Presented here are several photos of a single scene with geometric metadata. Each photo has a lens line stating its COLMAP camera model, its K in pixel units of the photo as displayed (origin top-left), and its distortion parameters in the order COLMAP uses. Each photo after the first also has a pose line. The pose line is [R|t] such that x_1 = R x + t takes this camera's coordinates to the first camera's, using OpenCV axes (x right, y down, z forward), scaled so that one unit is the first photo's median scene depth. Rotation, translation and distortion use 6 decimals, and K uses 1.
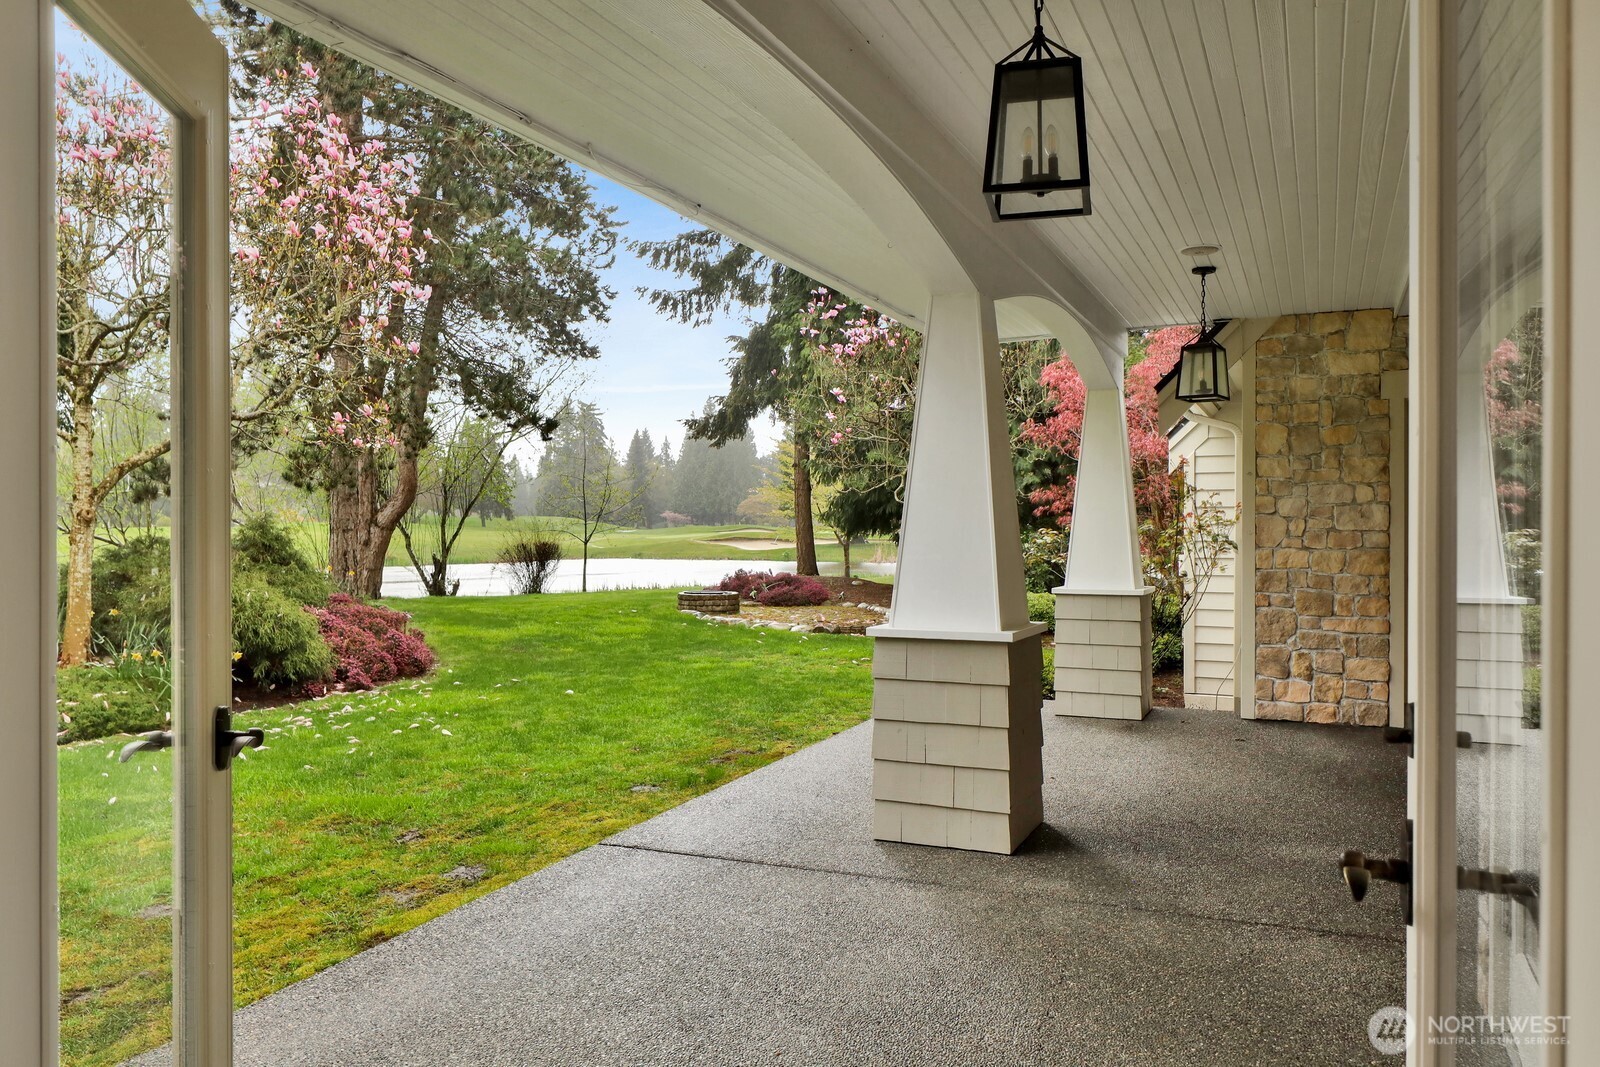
lens RADIAL K [[1095.6, 0, 800.0], [0, 1095.6, 533.5], [0, 0, 1]] dist [-0.003794, -0.001587]
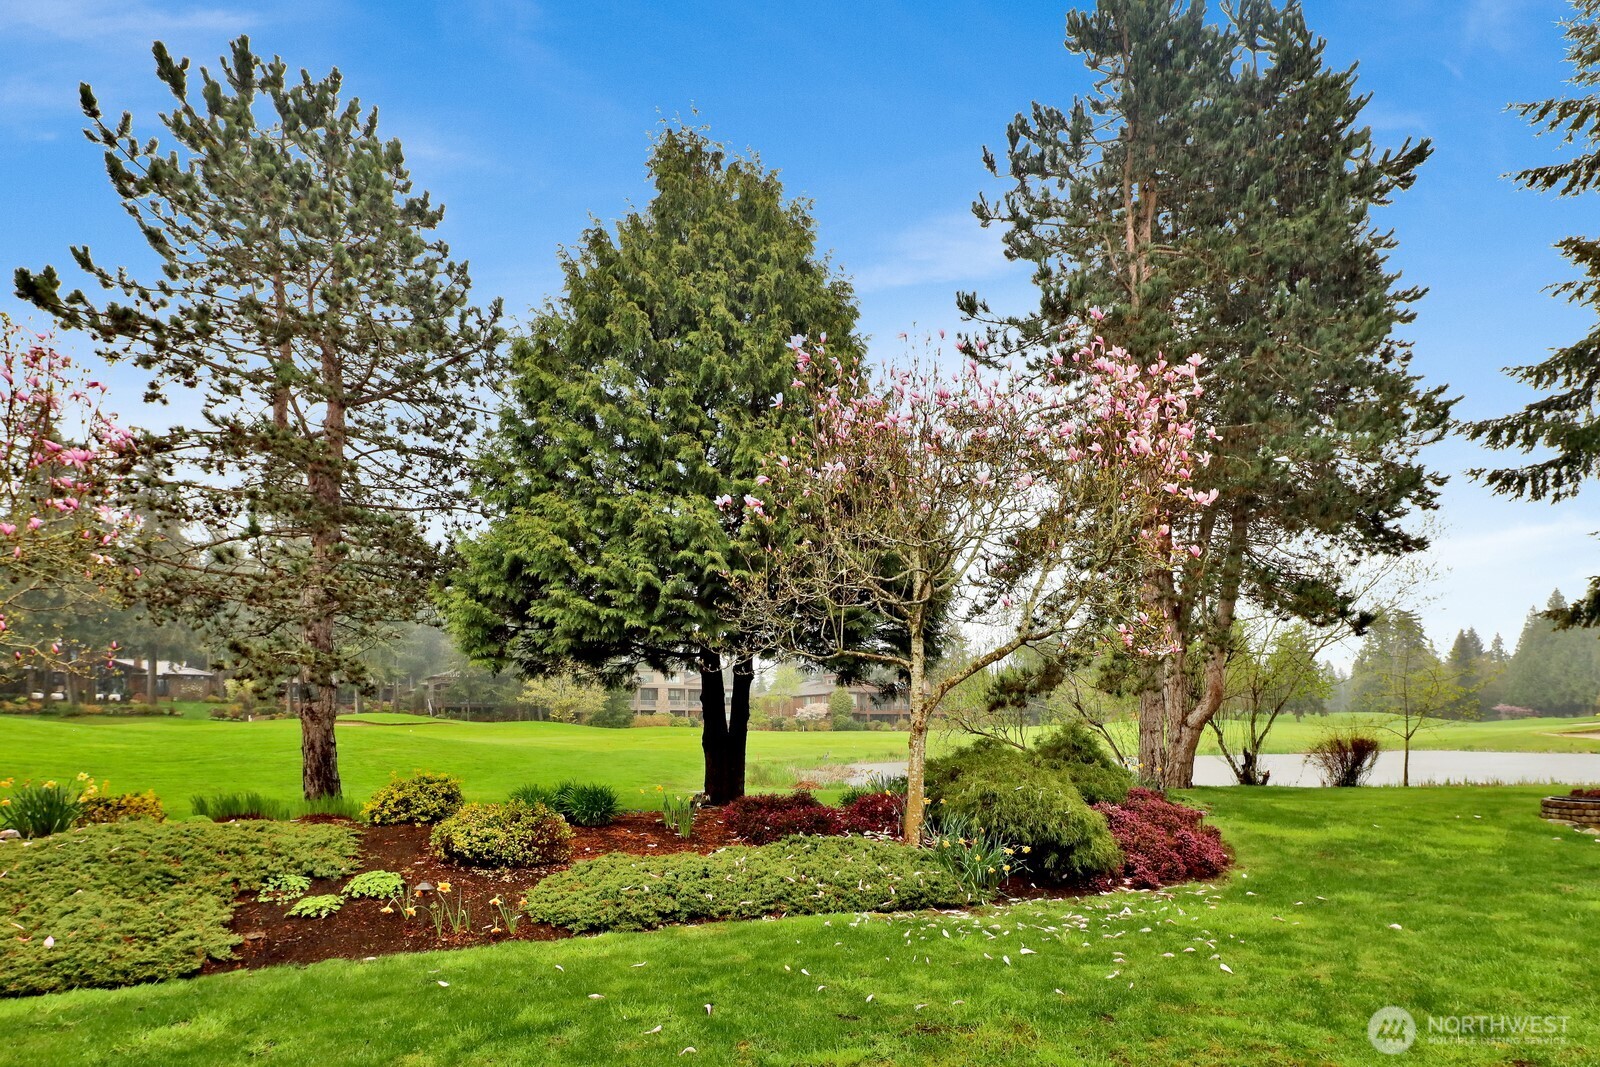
lens RADIAL K [[778.2, 0, 802.2], [0, 778.2, 723.4], [0, 0, 1]] dist [0.001587, -0.001807]
pose [[0.659520, -0.011920, -0.751592, -0.043903], [0.007553, 0.999929, -0.009230, -0.006220], [0.751649, 0.000411, 0.659563, 0.193654]]
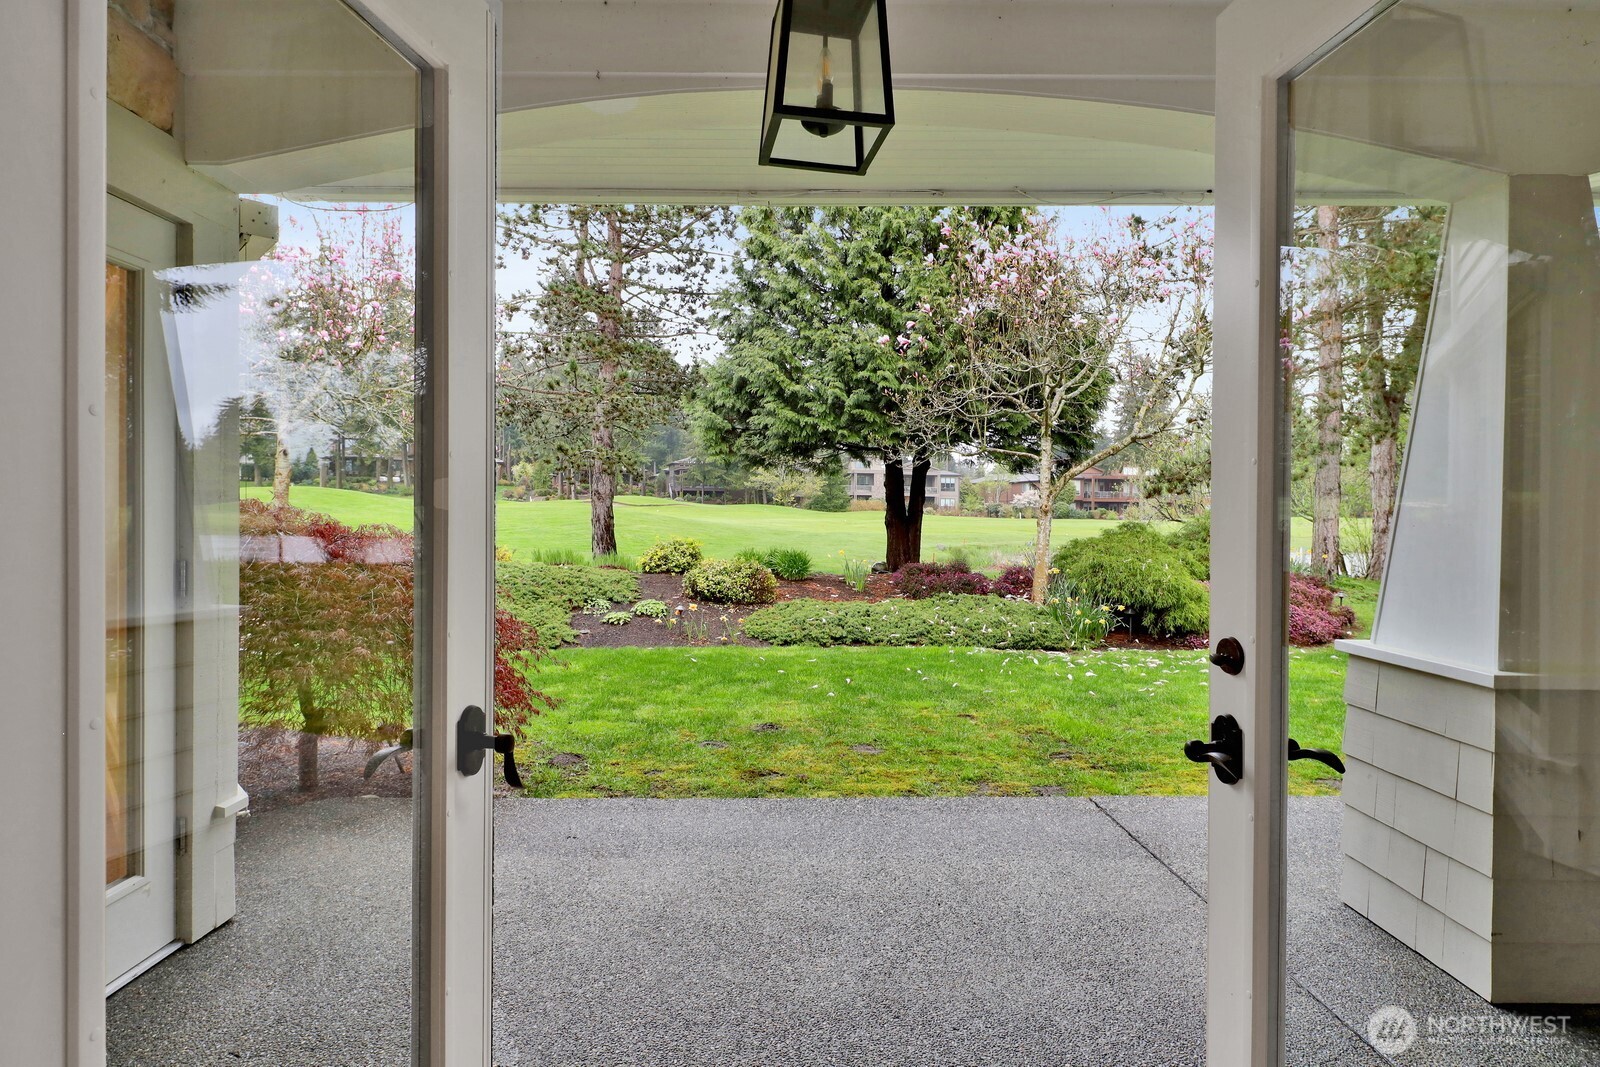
lens RADIAL K [[797.6, 0, 798.2], [0, 797.6, 514.6], [0, 0, 1]] dist [0.003290, -0.000806]
pose [[0.422290, 0.002206, -0.906458, 0.141615], [-0.009707, 0.999951, -0.002089, -0.000088], [0.906409, 0.009681, 0.422291, 0.126758]]
